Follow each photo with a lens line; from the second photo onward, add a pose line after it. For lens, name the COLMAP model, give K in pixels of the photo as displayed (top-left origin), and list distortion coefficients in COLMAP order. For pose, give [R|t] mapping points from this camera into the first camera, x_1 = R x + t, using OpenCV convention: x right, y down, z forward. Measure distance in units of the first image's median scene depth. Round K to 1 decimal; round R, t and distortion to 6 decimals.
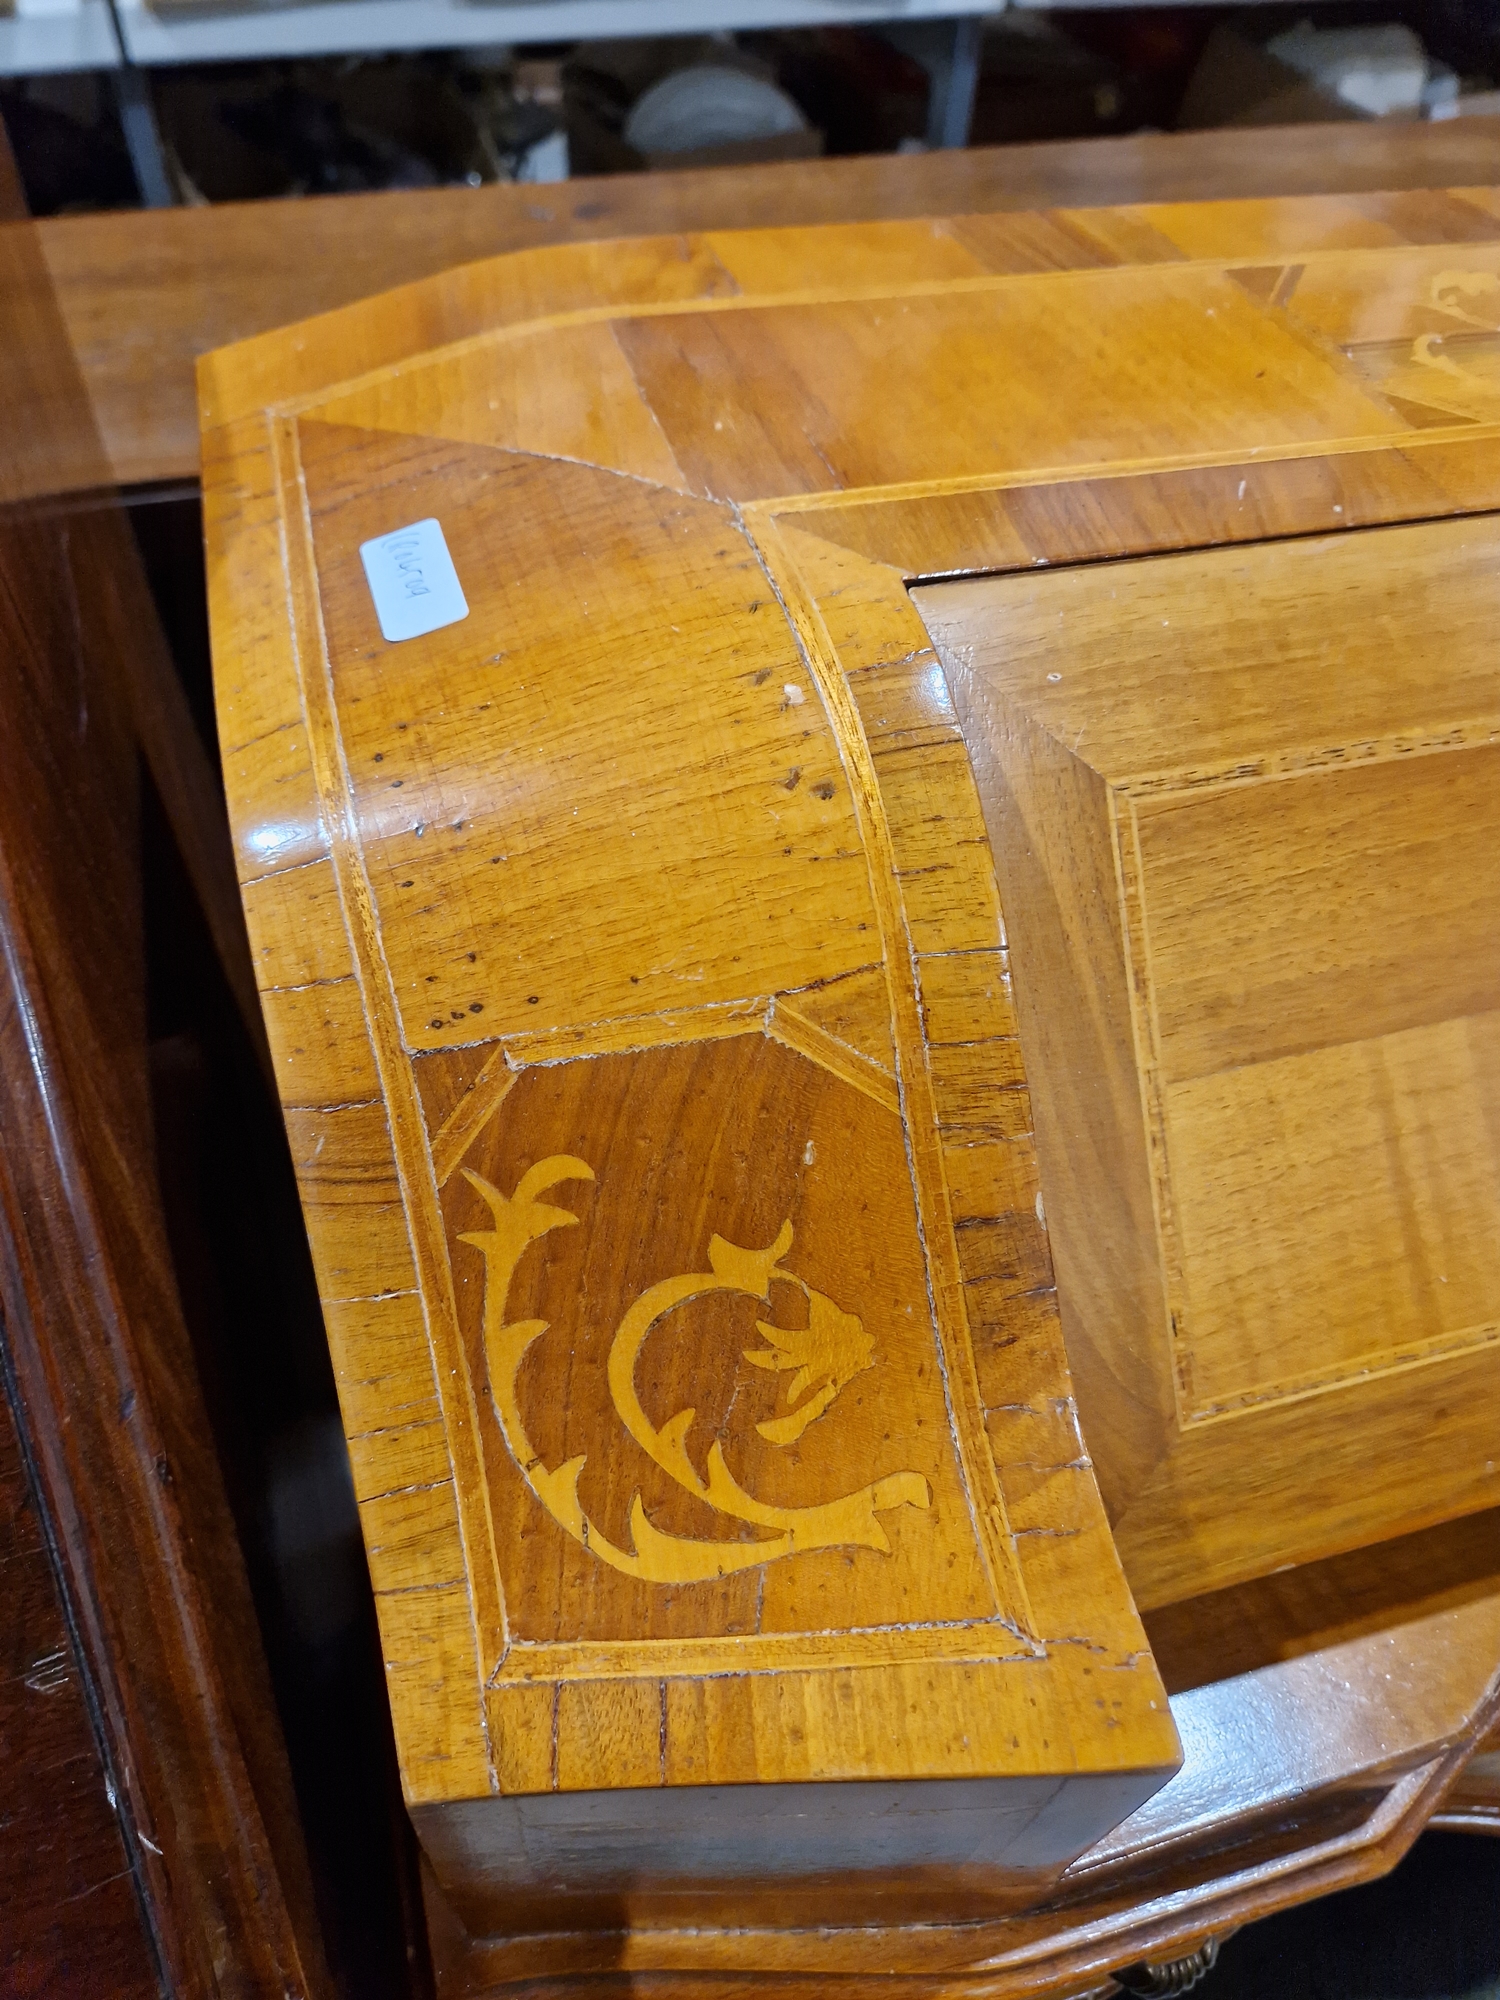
lens RADIAL K [[1361.1, 0, 740.0], [0, 1361.1, 996.0], [0, 0, 1]] dist [0.038759, -0.049226]
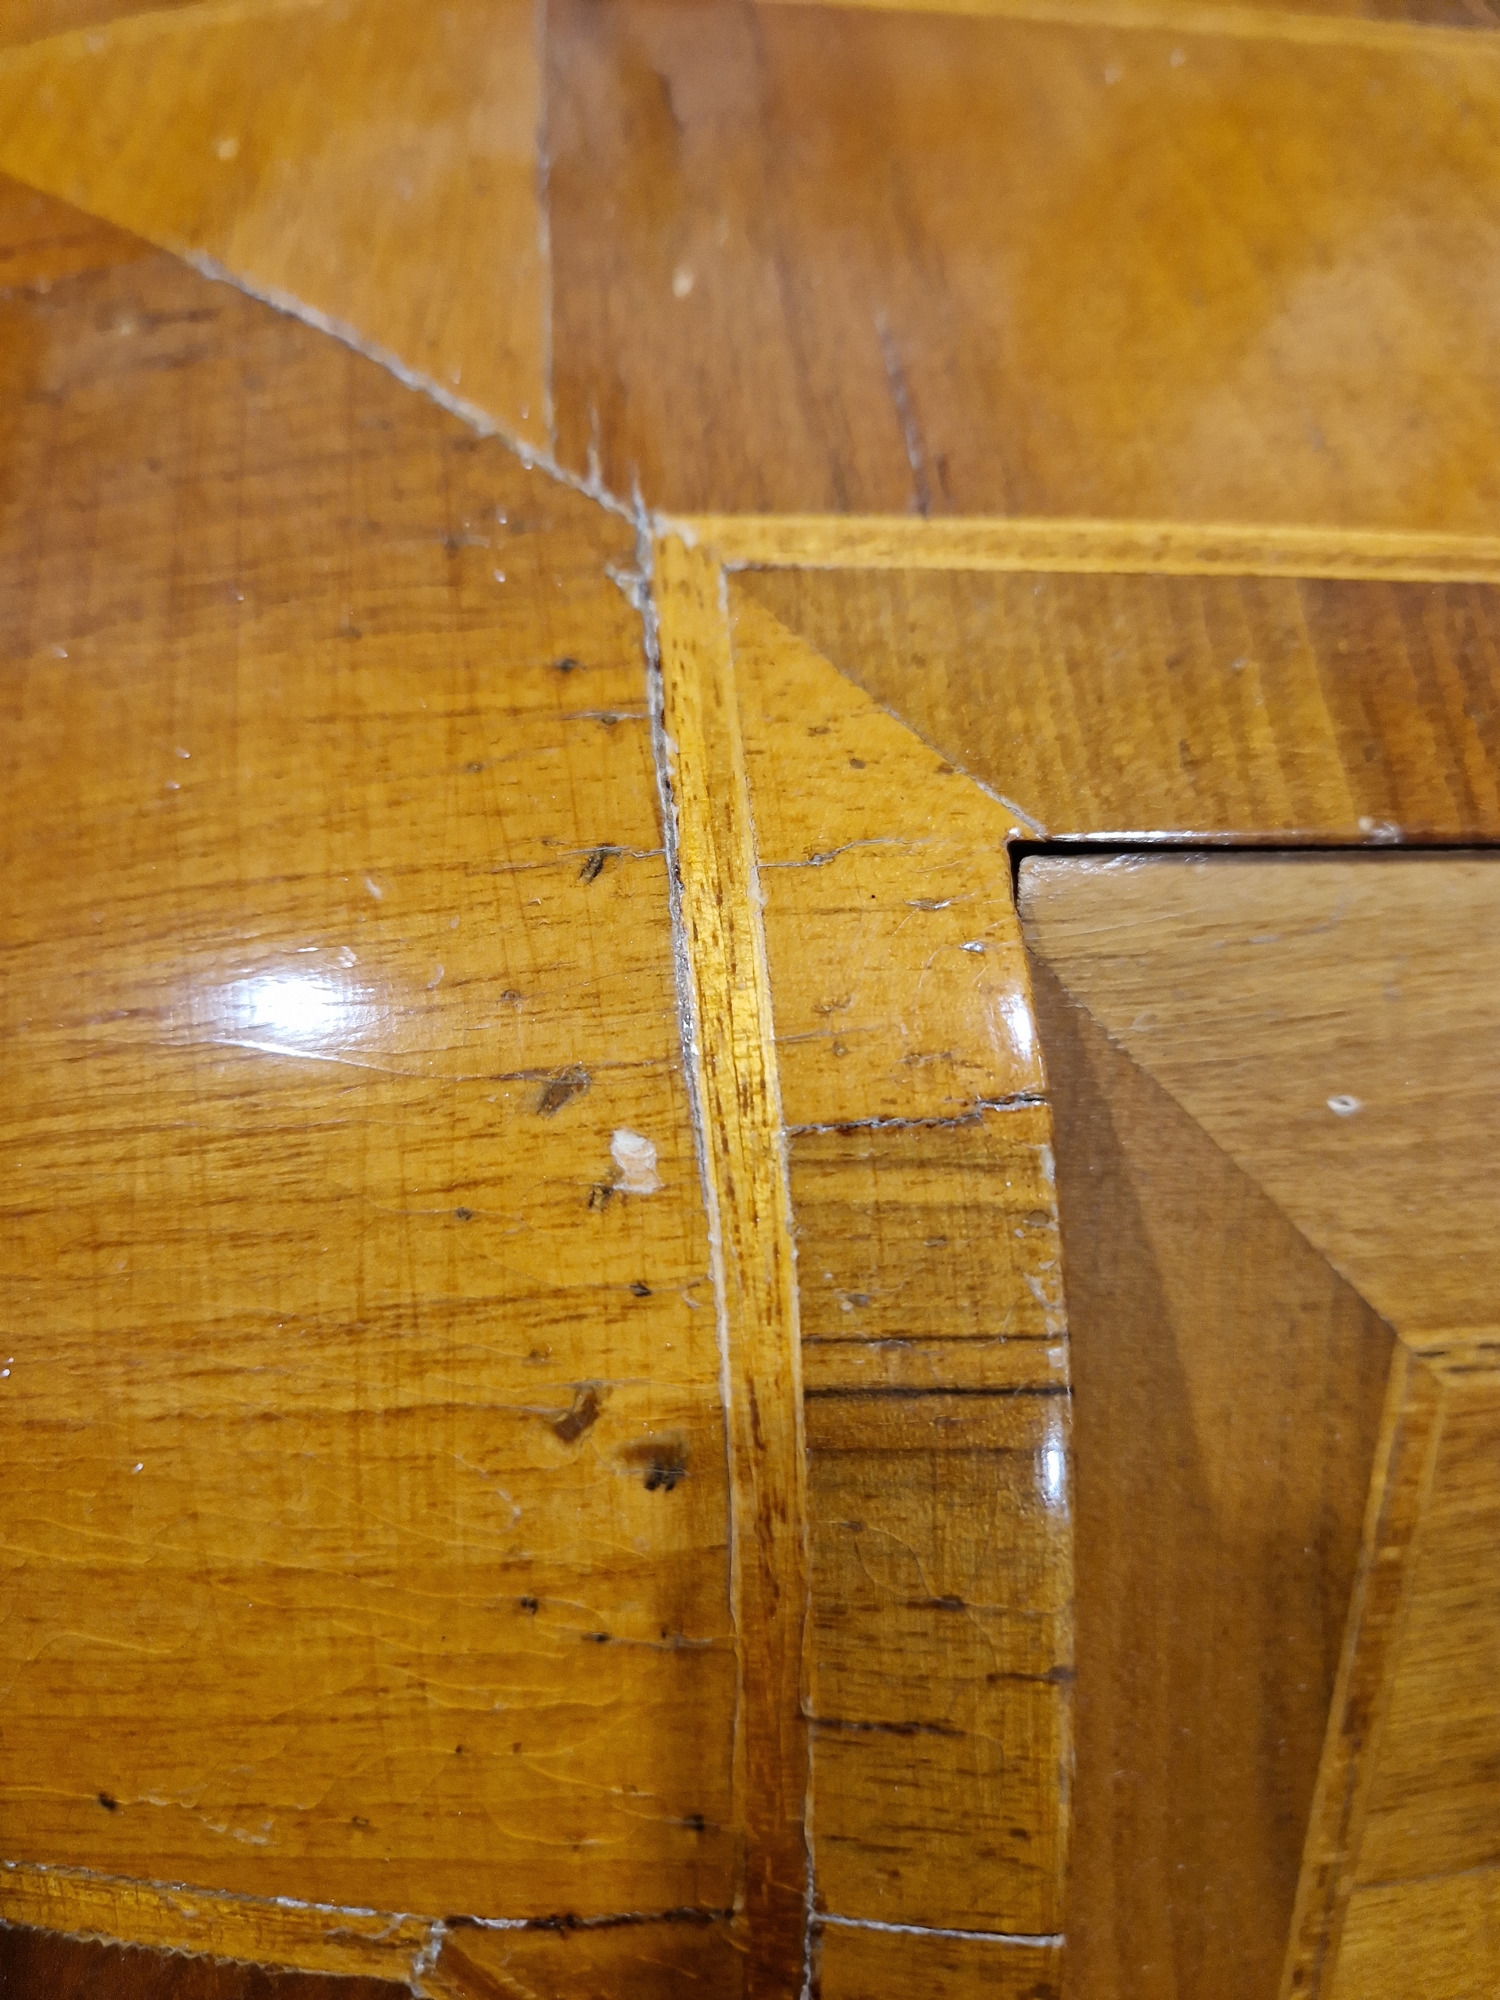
lens RADIAL K [[1443.8, 0, 757.3], [0, 1443.8, 982.9], [0, 0, 1]] dist [-0.013509, -0.036669]
pose [[0.981919, 0.185165, -0.039346, 0.076650], [-0.177128, 0.972047, 0.154114, -0.326781], [0.066783, -0.144358, 0.987269, 0.620688]]
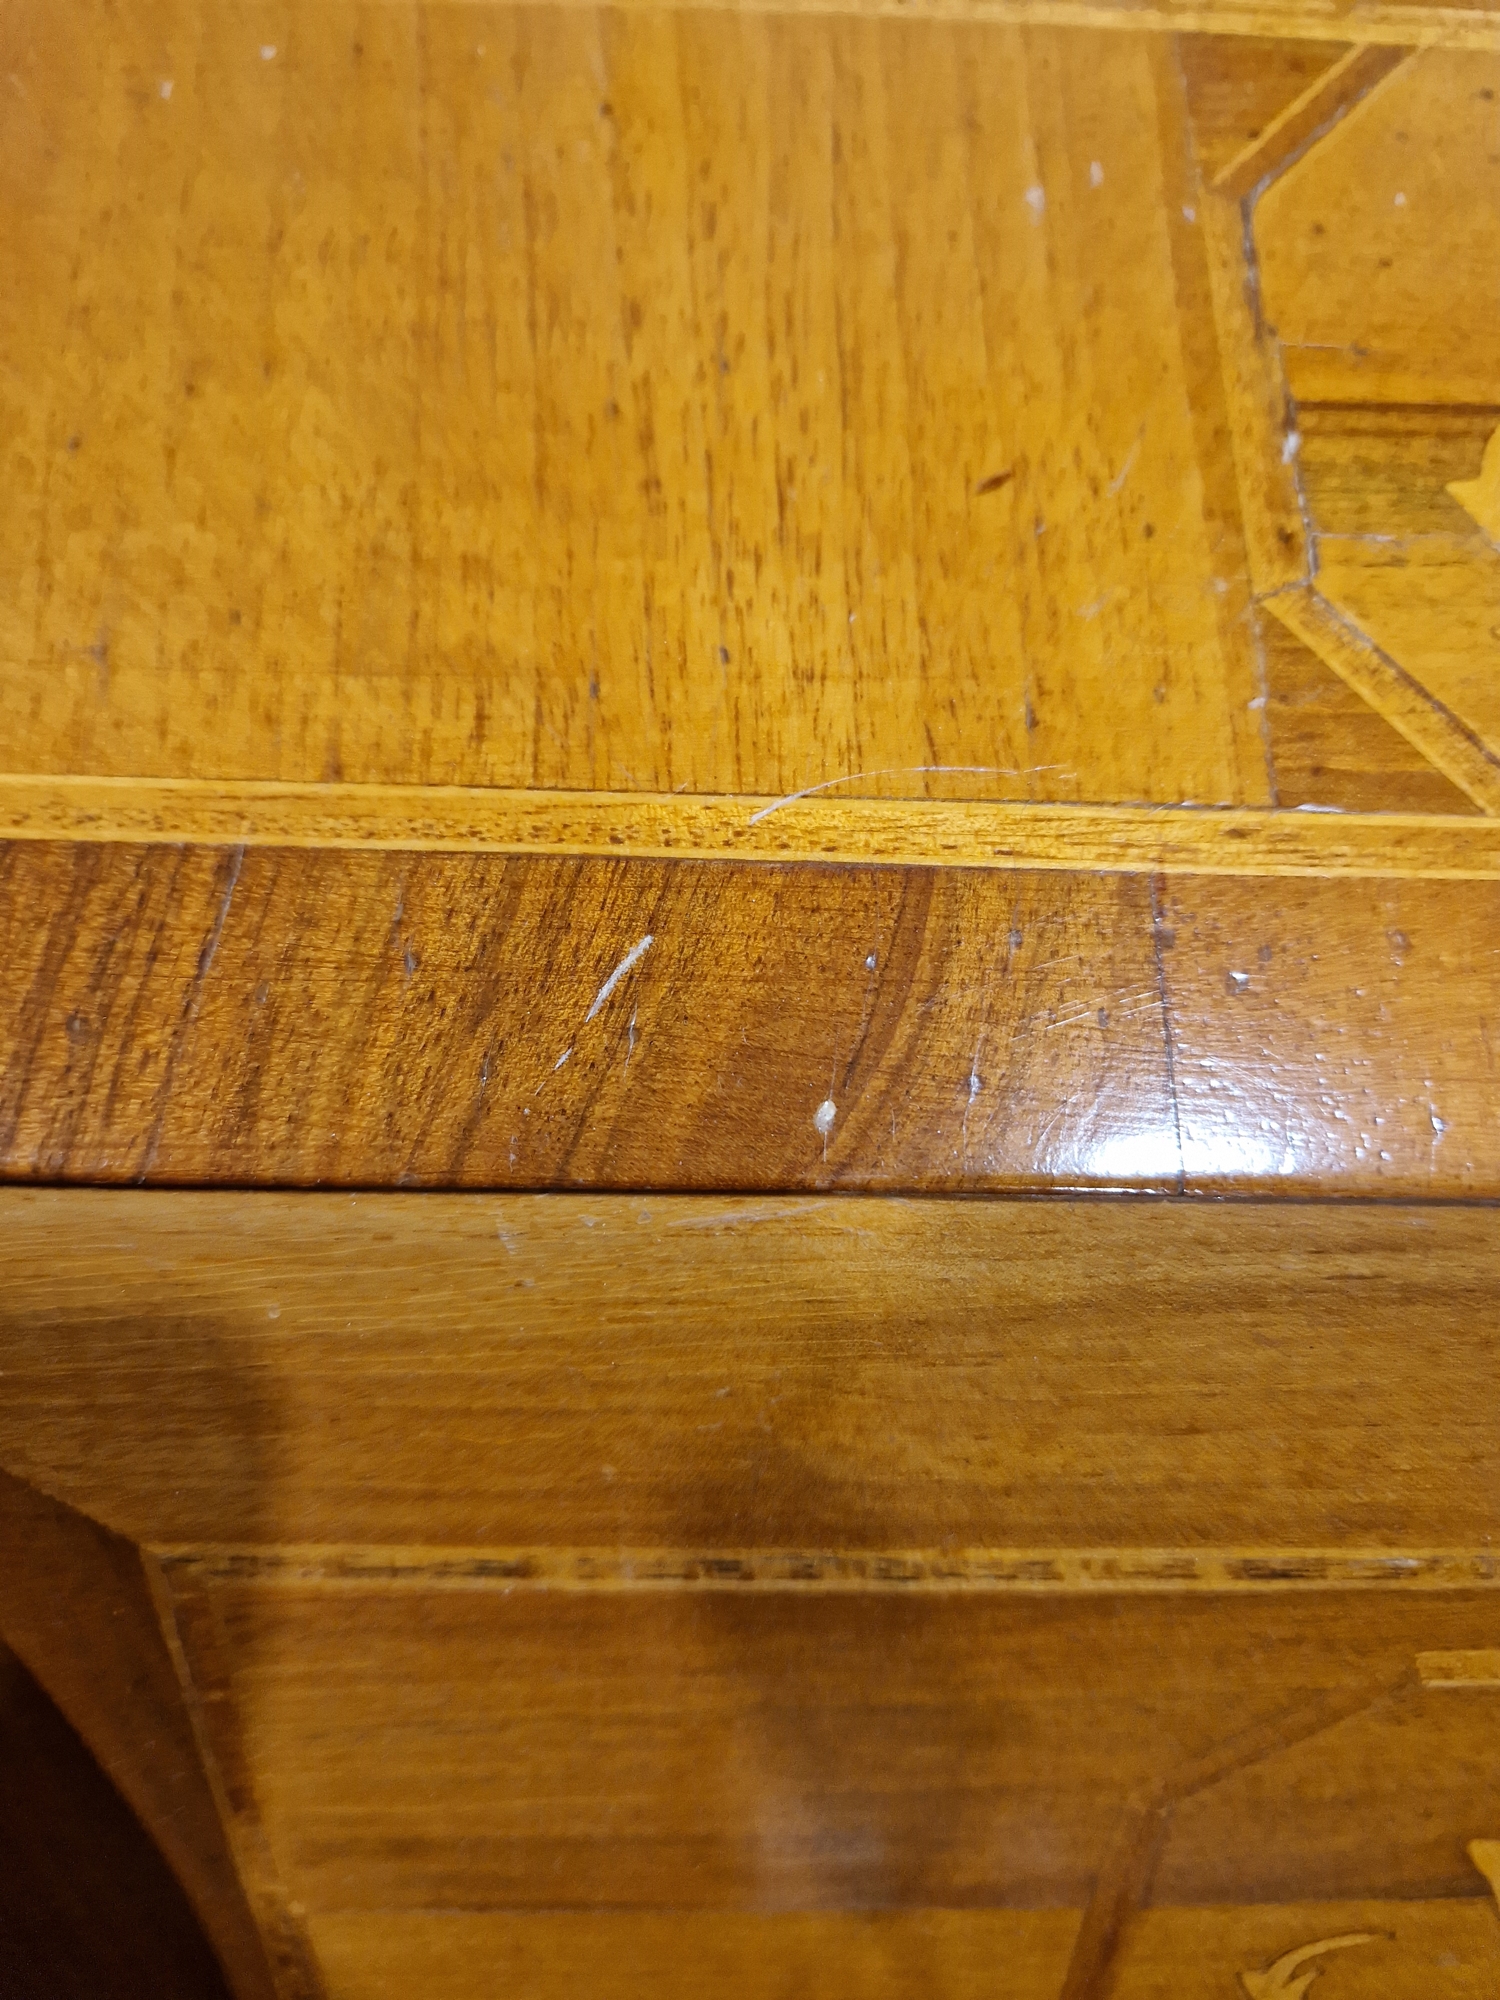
lens RADIAL K [[1443.8, 0, 757.3], [0, 1443.8, 982.9], [0, 0, 1]] dist [-0.013509, -0.036669]
pose [[0.958780, 0.265191, -0.102050, 0.509210], [-0.206812, 0.897556, 0.389386, -0.607330], [0.194857, -0.352230, 0.915404, 0.738113]]
